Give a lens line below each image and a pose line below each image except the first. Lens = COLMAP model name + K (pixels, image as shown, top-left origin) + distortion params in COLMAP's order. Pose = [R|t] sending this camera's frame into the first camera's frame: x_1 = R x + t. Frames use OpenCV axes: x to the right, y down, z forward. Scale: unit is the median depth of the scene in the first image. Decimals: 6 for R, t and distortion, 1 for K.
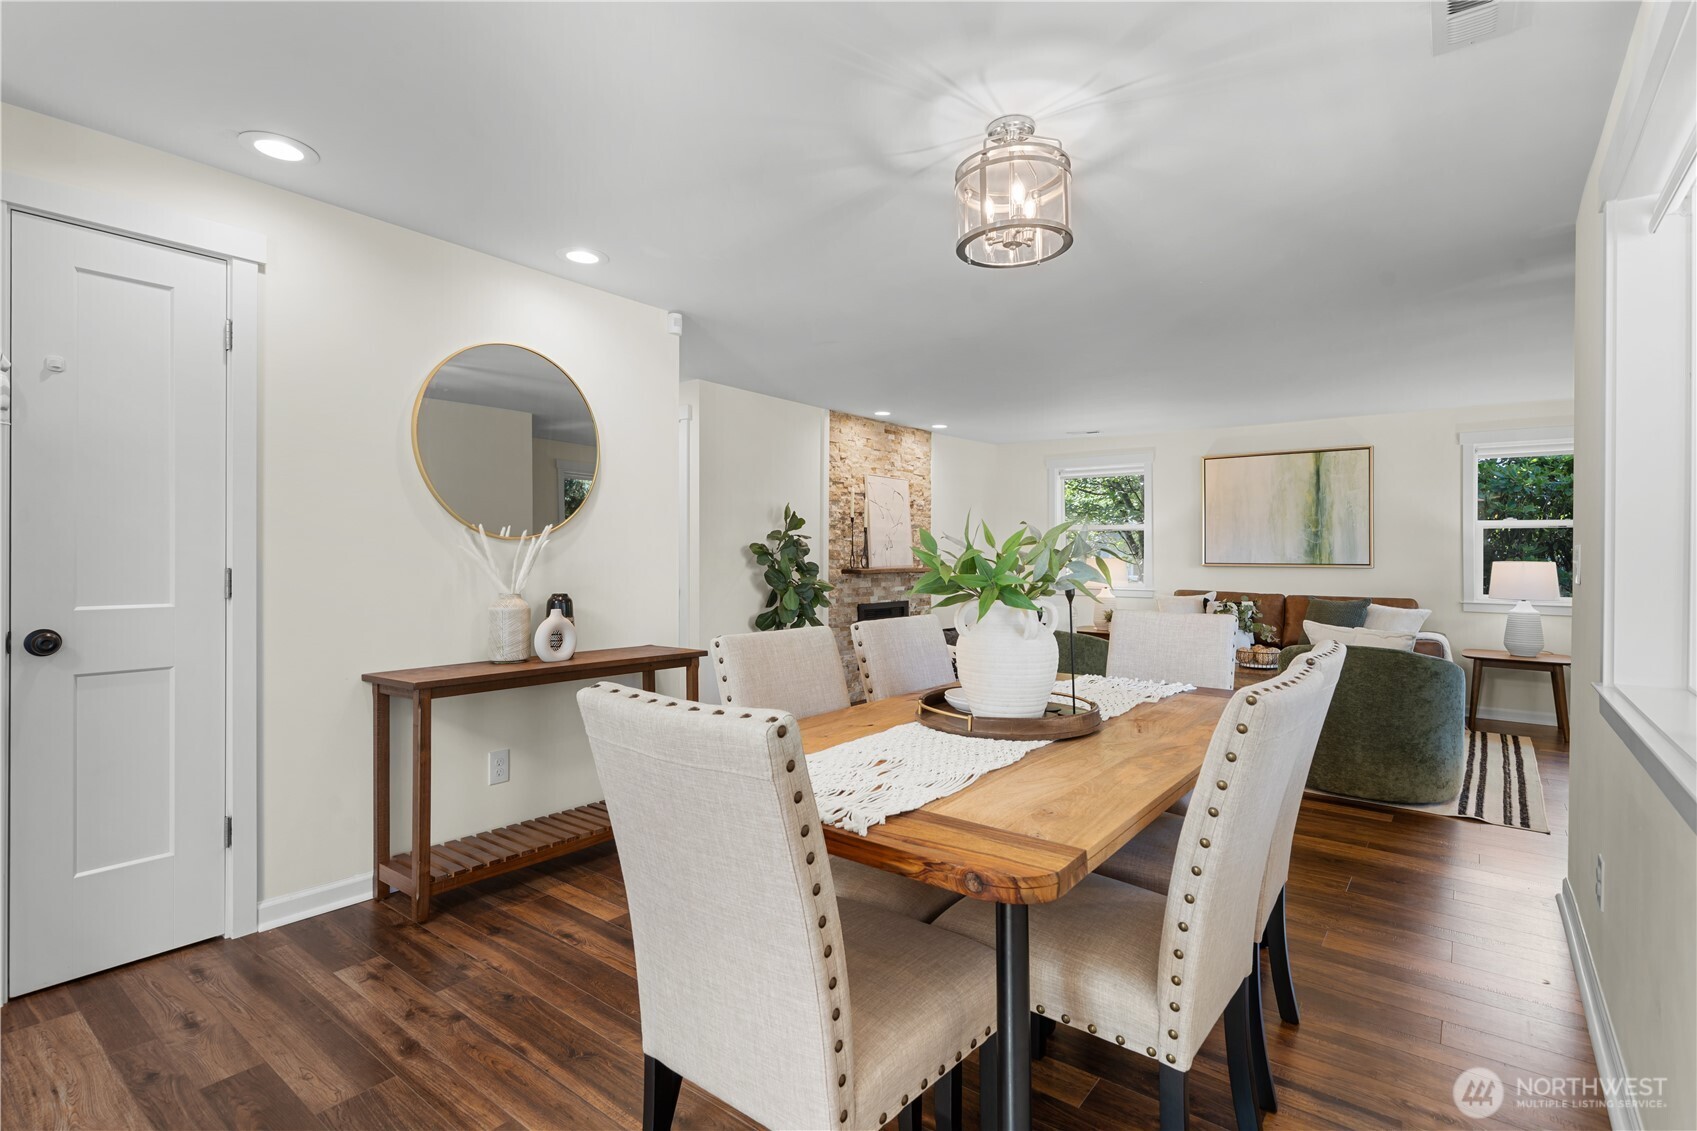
lens RADIAL K [[813.4, 0, 841.3], [0, 813.4, 541.3], [0, 0, 1]] dist [0.001046, 0.000417]
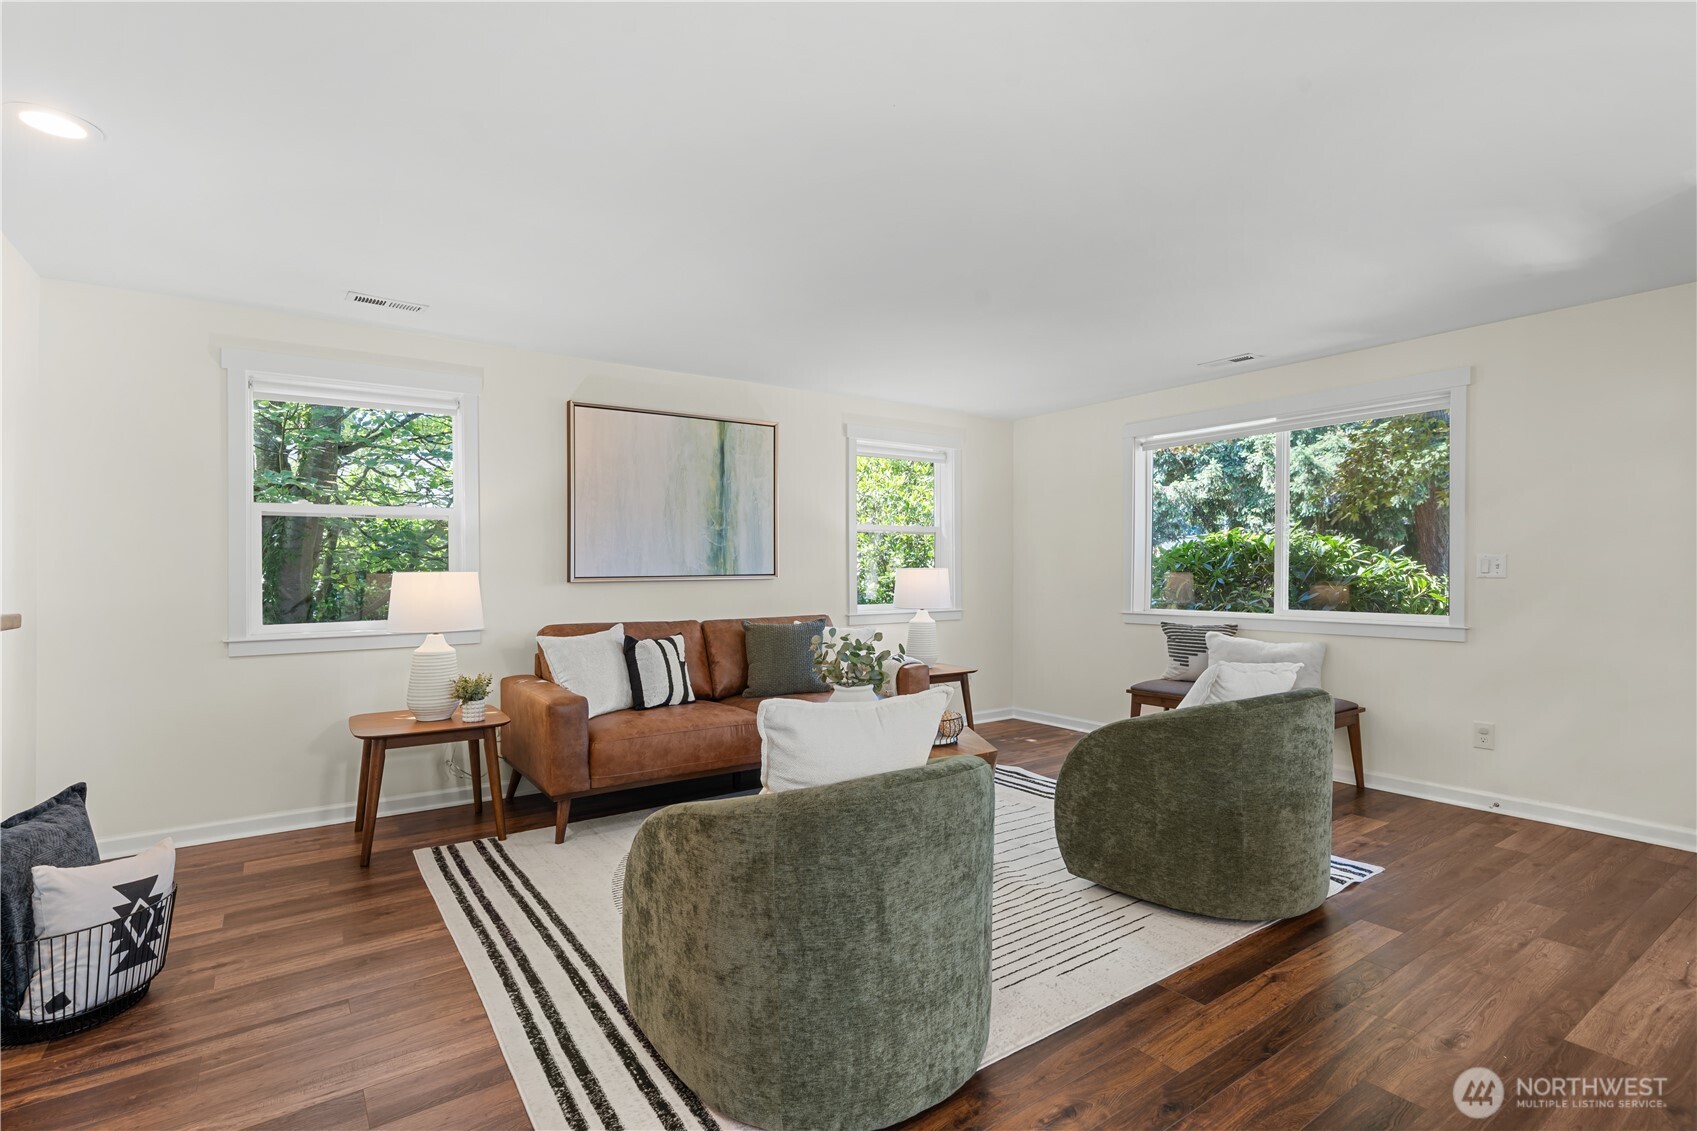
lens RADIAL K [[813.4, 0, 858.0], [0, 813.4, 565.3], [0, 0, 1]] dist [0.001046, 0.000417]
pose [[0.286173, -0.007041, 0.958152, -0.081846], [-0.008454, 0.999916, 0.009873, 0.011494], [-0.958141, -0.010925, 0.286089, 0.709628]]
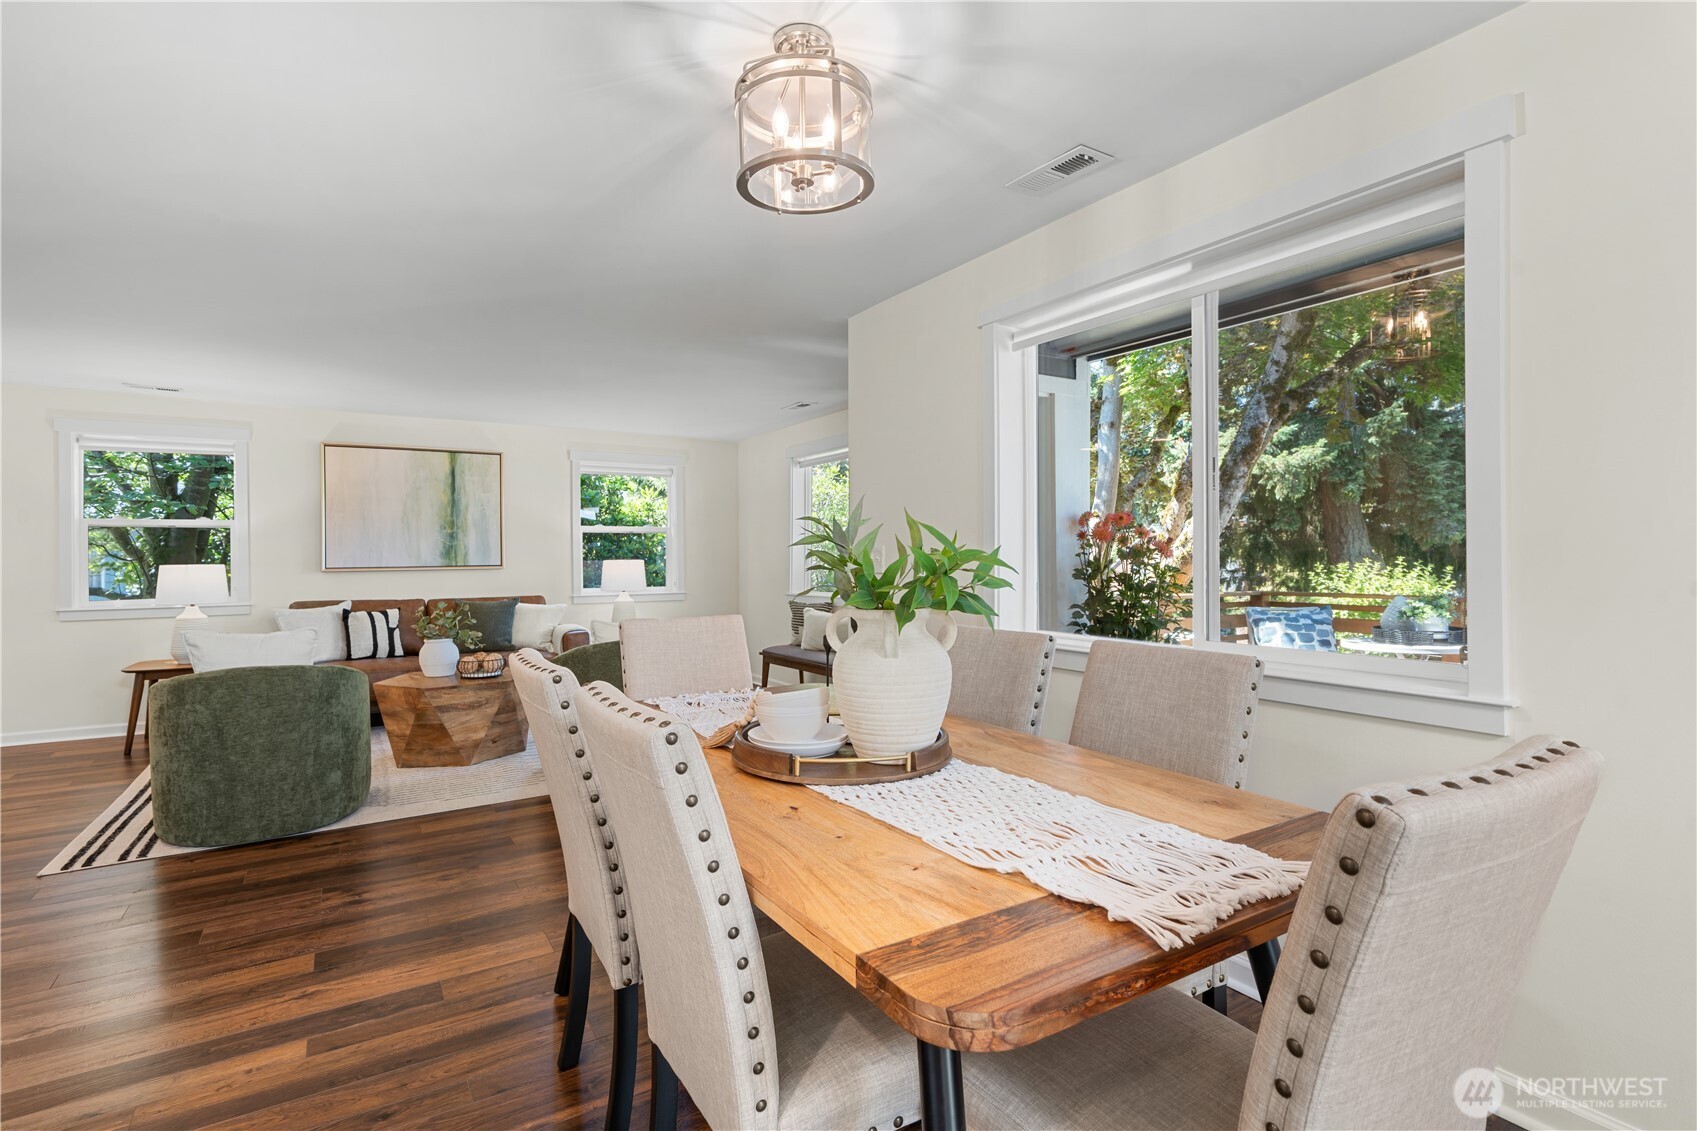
lens RADIAL K [[813.4, 0, 845.2], [0, 813.4, 547.2], [0, 0, 1]] dist [0.001046, 0.000417]
pose [[0.343670, -0.000129, 0.939090, -0.184319], [-0.003944, 0.999991, 0.001580, 0.001791], [-0.939082, -0.004247, 0.343667, 0.228215]]
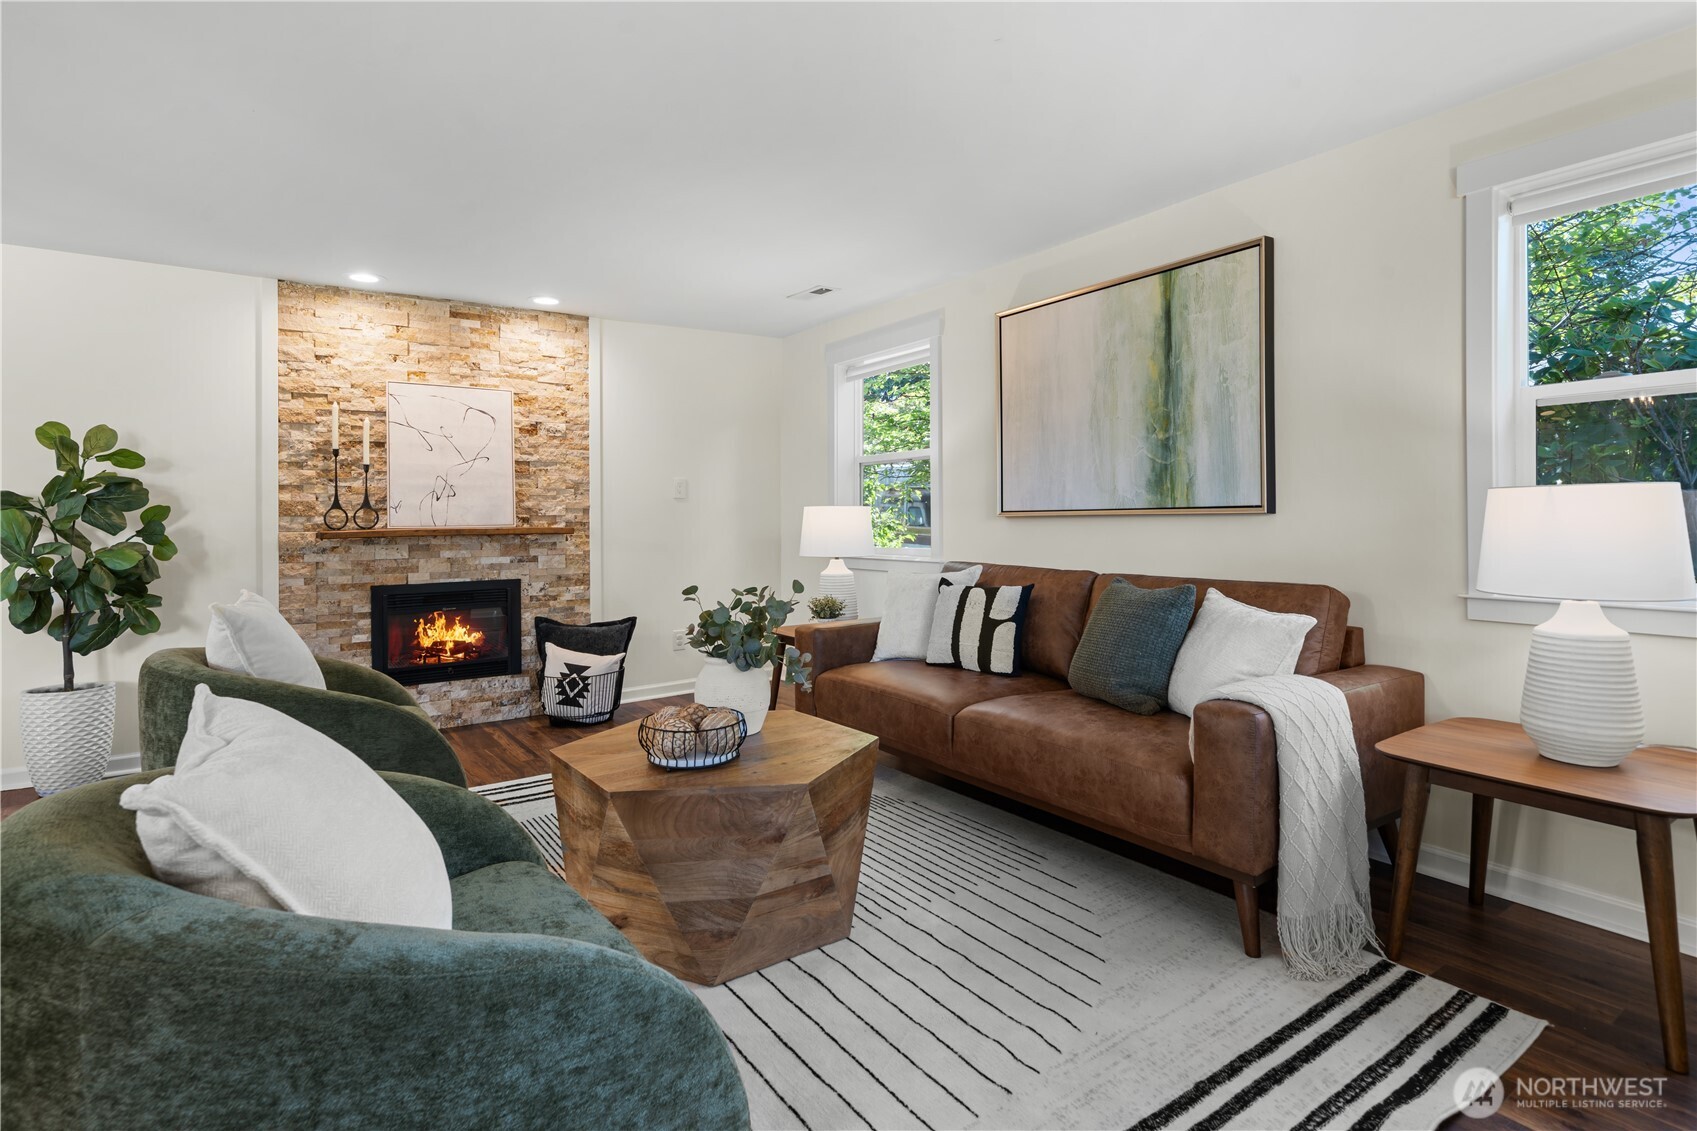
lens RADIAL K [[813.4, 0, 824.5], [0, 813.4, 514.1], [0, 0, 1]] dist [0.001046, 0.000417]
pose [[0.955674, -0.019593, -0.293775, 0.560031], [0.023851, 0.999656, 0.010917, 0.022833], [0.293460, -0.017440, 0.955812, 0.512657]]
